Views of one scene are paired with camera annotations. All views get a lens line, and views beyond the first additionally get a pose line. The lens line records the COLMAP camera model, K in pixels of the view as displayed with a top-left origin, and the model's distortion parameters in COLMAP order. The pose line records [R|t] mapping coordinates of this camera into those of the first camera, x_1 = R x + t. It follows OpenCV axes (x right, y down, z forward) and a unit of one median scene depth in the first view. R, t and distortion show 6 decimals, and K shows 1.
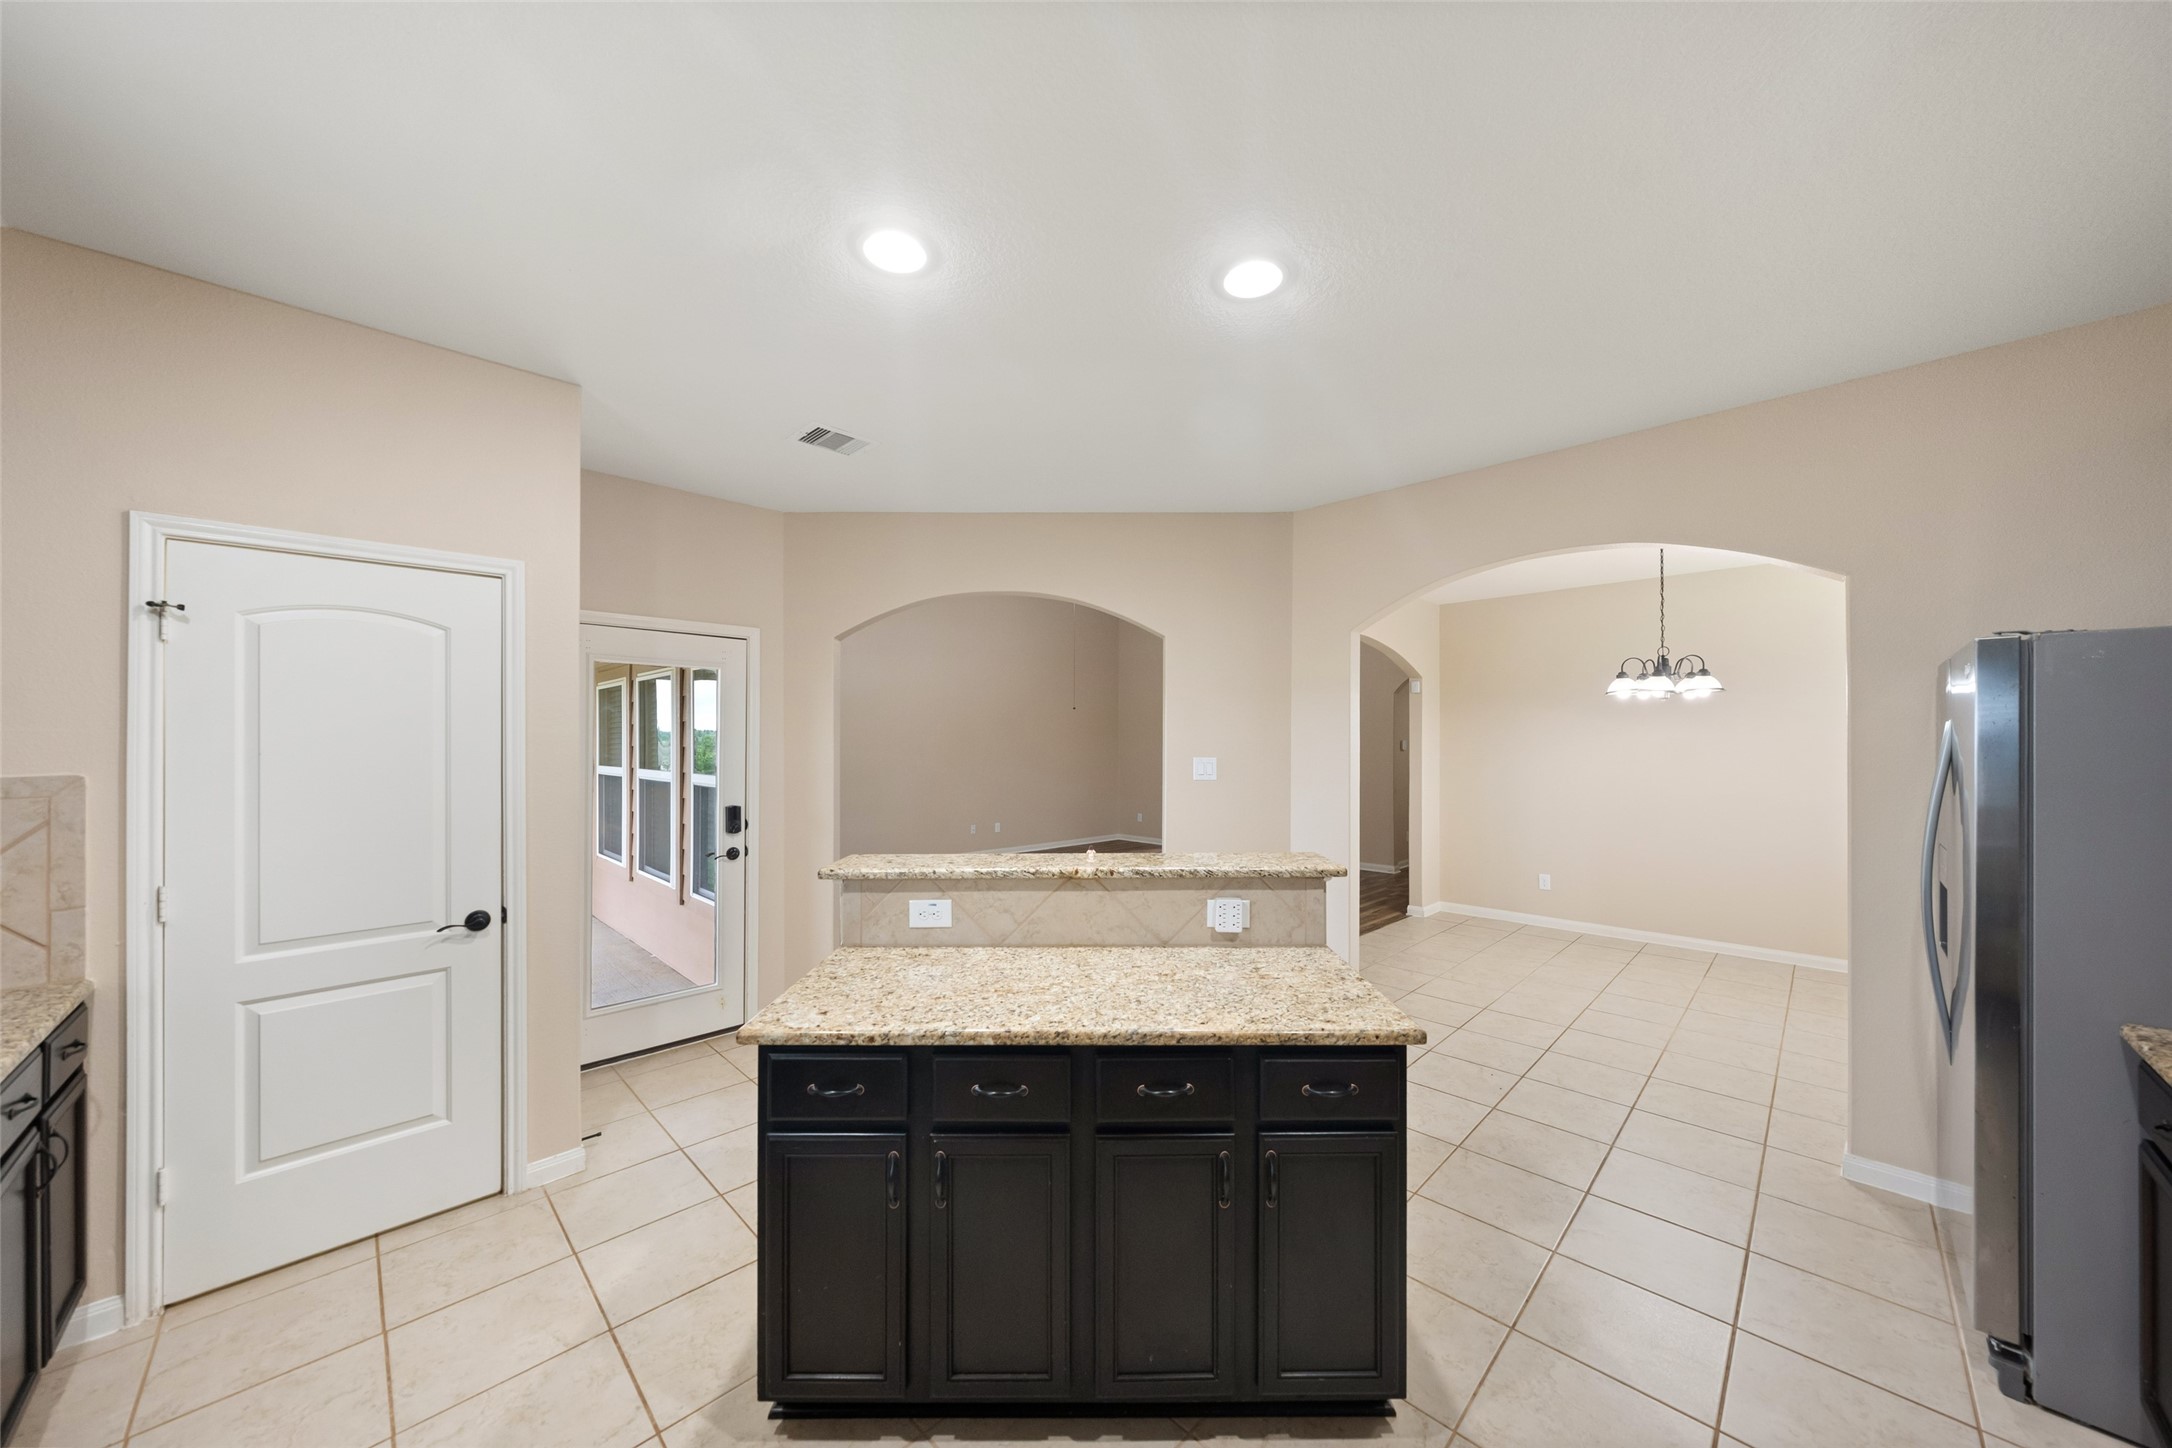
lens RADIAL K [[748.2, 0, 1090.6], [0, 748.2, 733.9], [0, 0, 1]] dist [-0.002649, -0.000022]
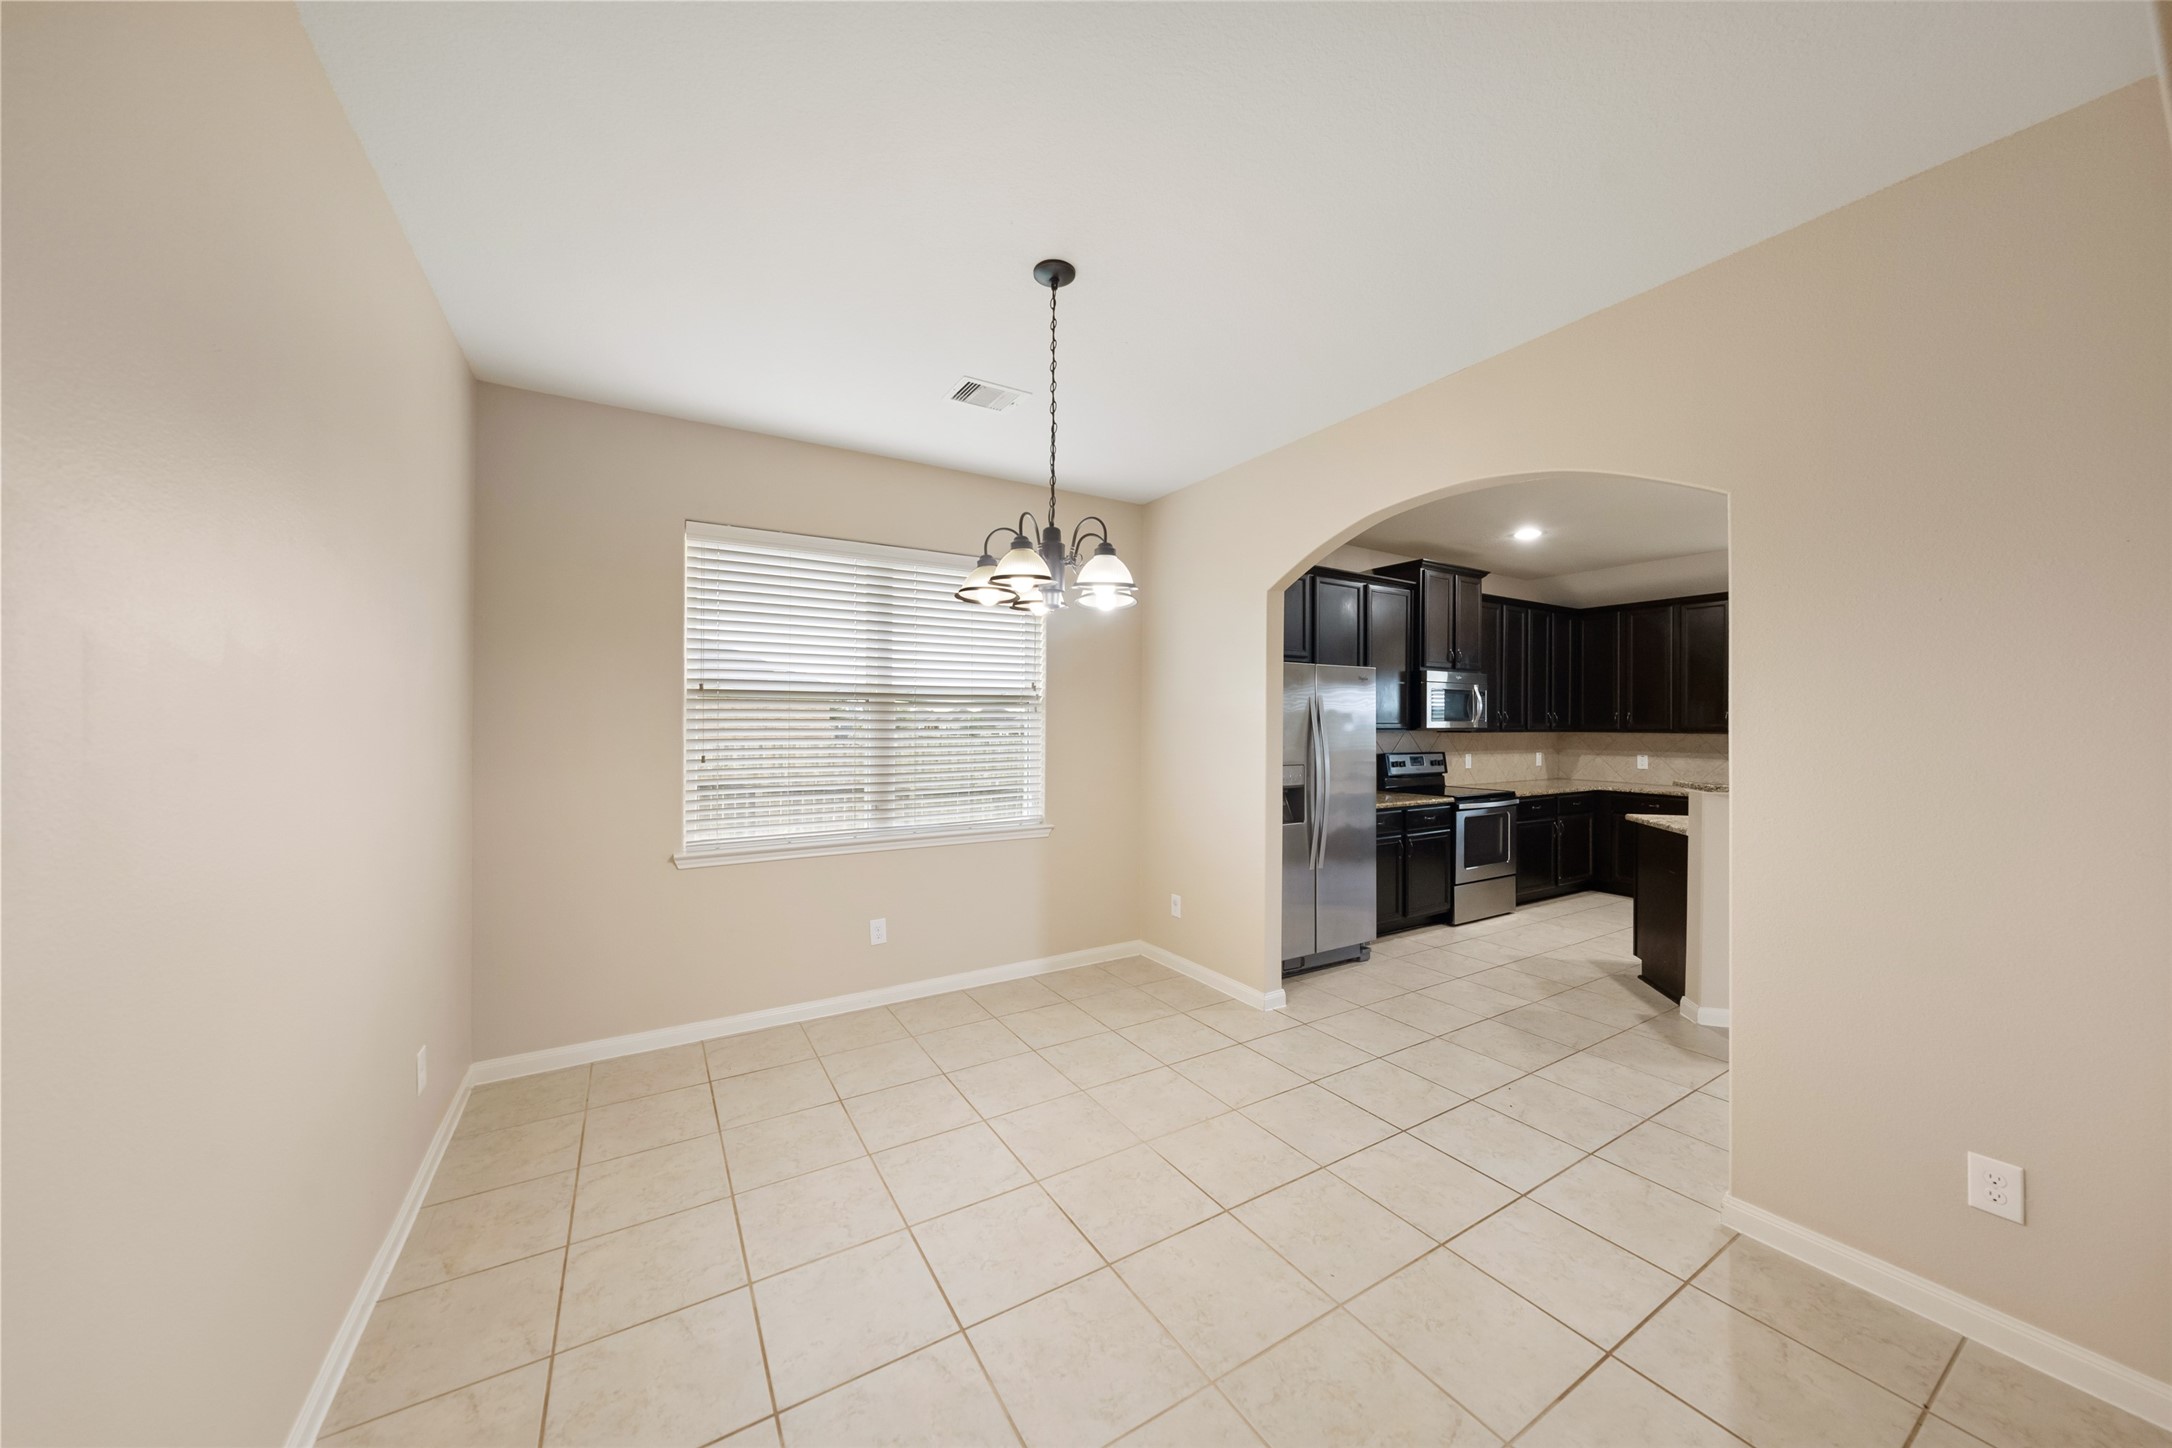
lens RADIAL K [[748.2, 0, 1080.1], [0, 748.2, 720.0], [0, 0, 1]] dist [-0.002649, -0.000022]
pose [[-0.970525, -0.004562, 0.240955, 0.657468], [-0.007822, 0.999890, -0.012575, 0.037282], [-0.240872, -0.014089, -0.970455, 1.579305]]
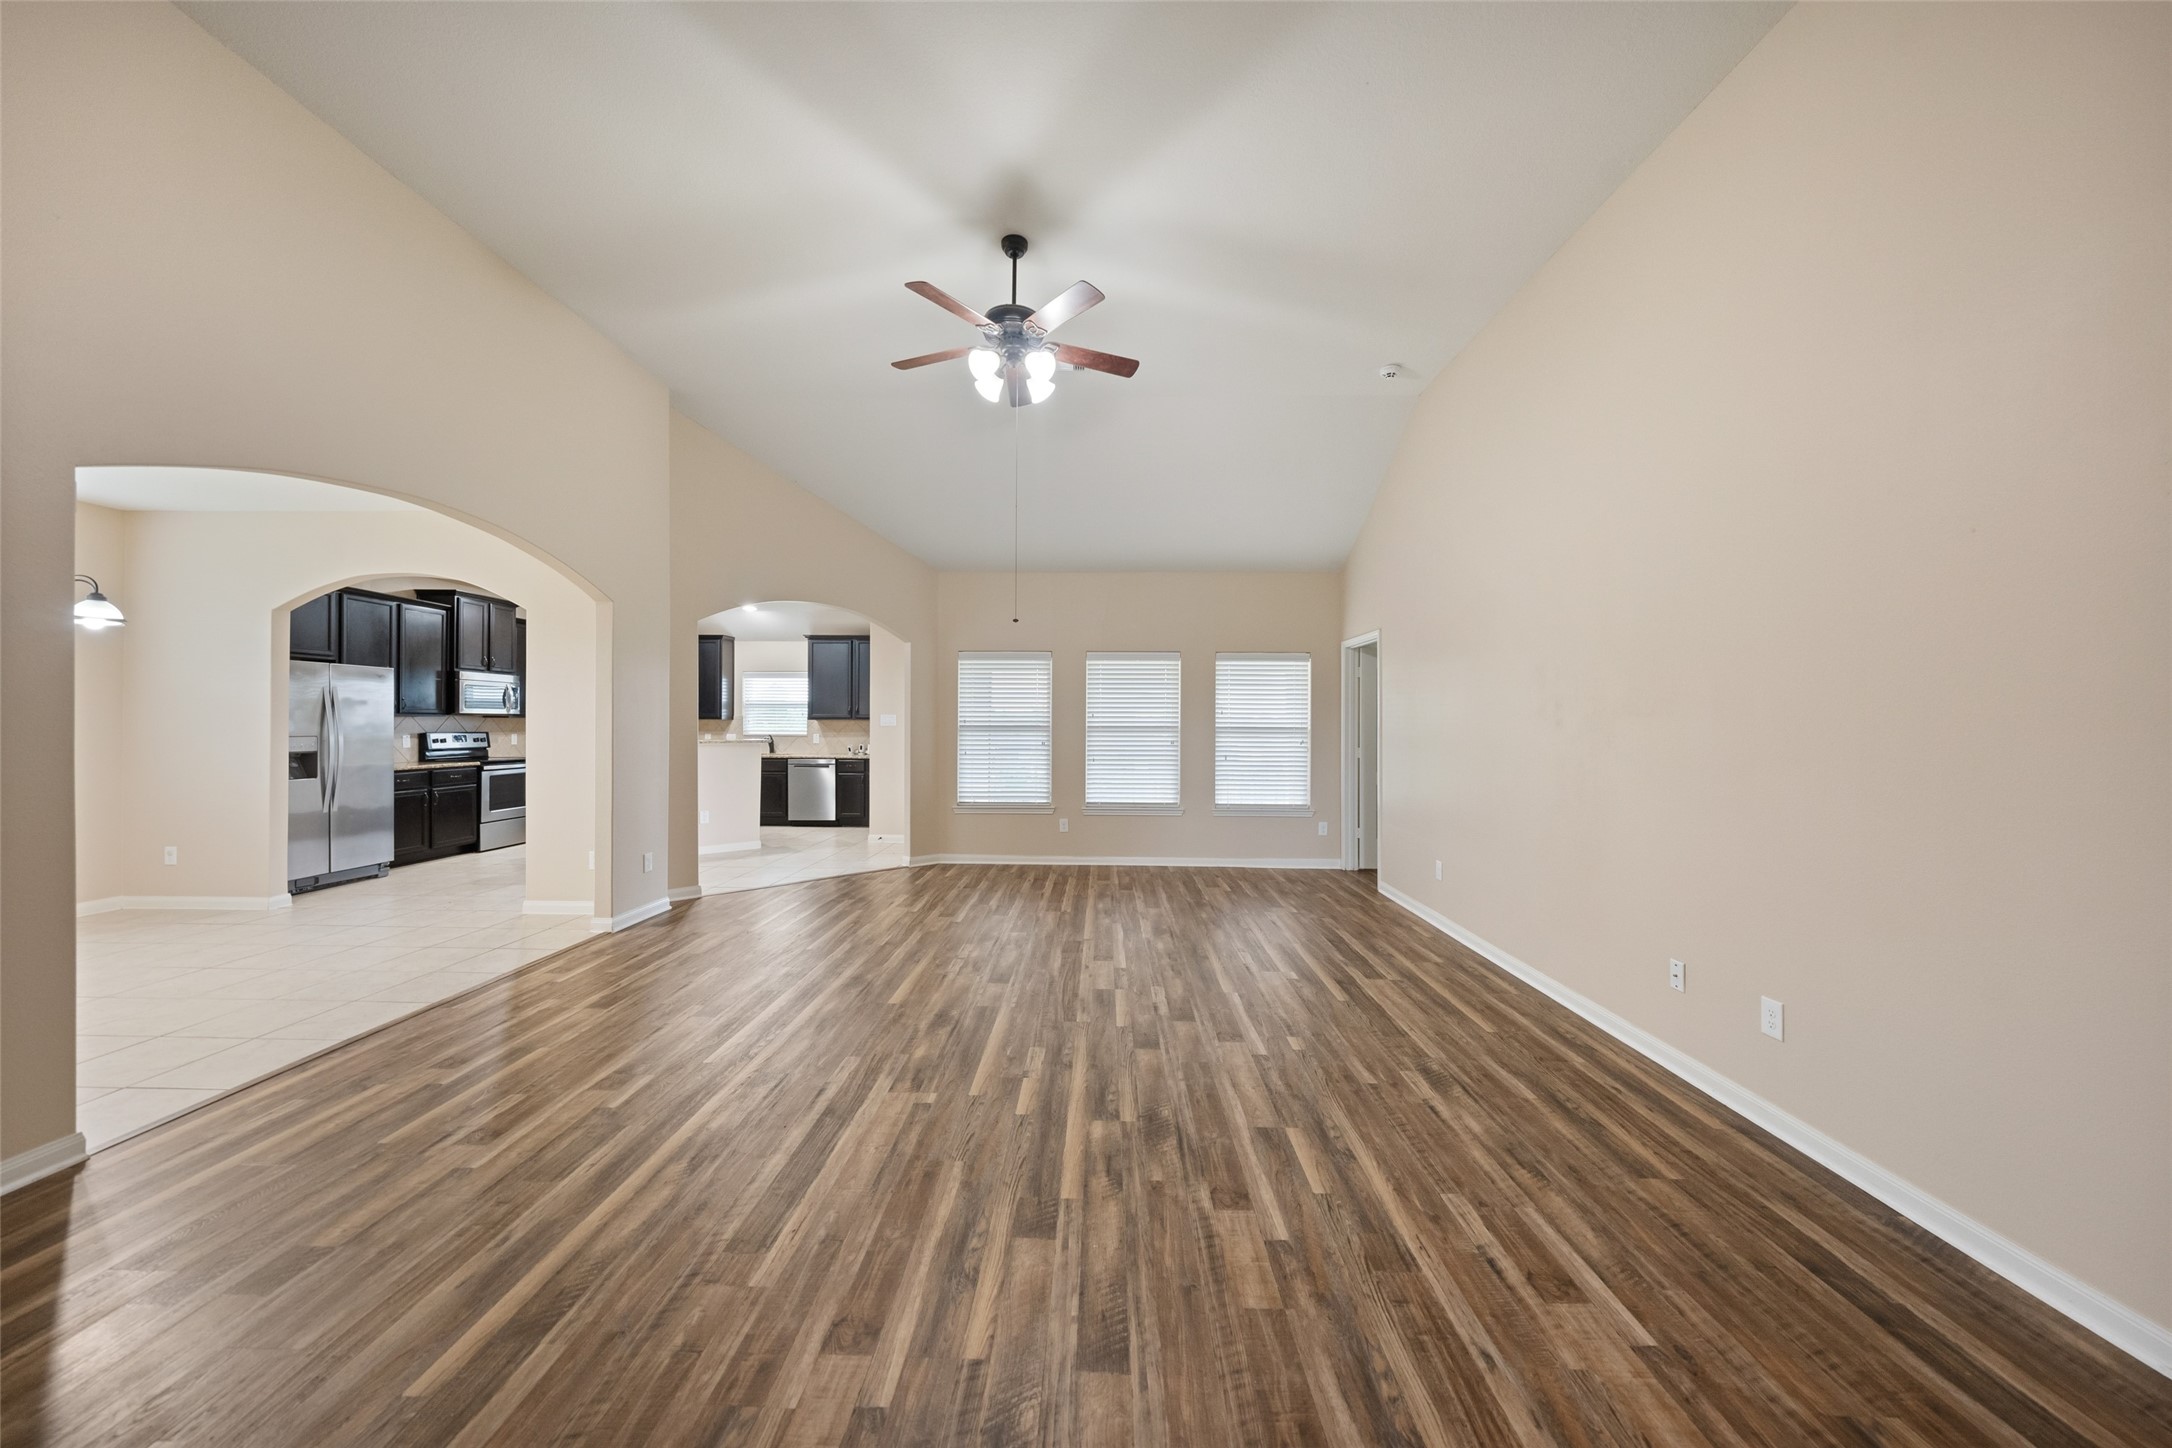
lens RADIAL K [[748.2, 0, 1089.7], [0, 748.2, 720.9], [0, 0, 1]] dist [-0.002649, -0.000022]
pose [[-0.726375, -0.007590, -0.687256, 0.517657], [0.000304, 0.999935, -0.011364, 0.070363], [0.687298, -0.008463, -0.726326, 2.513346]]
